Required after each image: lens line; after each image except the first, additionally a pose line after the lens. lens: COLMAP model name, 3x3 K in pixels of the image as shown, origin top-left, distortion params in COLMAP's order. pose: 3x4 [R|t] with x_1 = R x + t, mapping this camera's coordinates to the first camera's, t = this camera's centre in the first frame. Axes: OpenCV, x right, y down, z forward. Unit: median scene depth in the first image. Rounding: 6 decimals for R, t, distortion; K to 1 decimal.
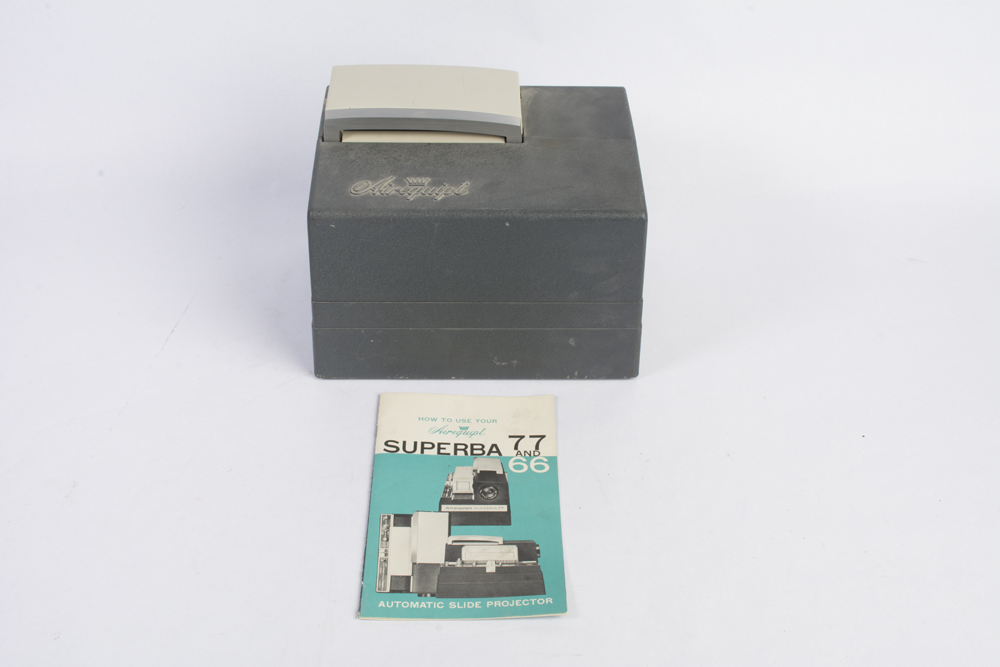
lens RADIAL K [[1294.9, 0, 500.5], [0, 1294.9, 333.6], [0, 0, 1]] dist [0.004766, 0.000000]
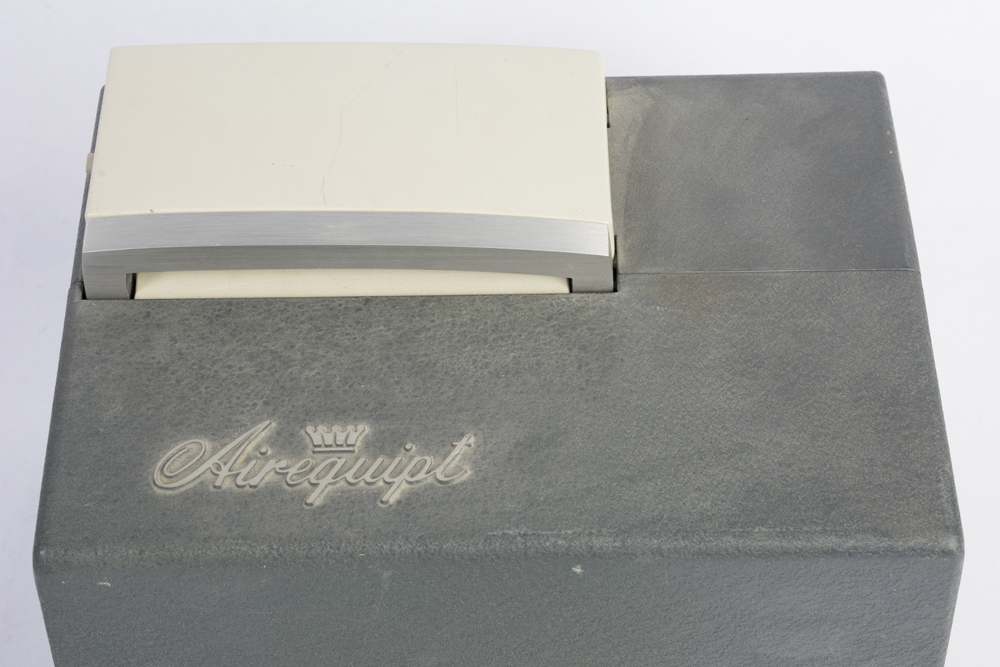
lens RADIAL K [[2250.5, 0, 499.4], [0, 2250.5, 333.5], [0, 0, 1]] dist [0.347194, 0.000000]
pose [[0.999428, -0.012977, -0.031238, 0.003798], [0.017470, 0.988809, 0.148161, -0.239476], [0.028966, -0.148622, 0.988470, 0.357990]]
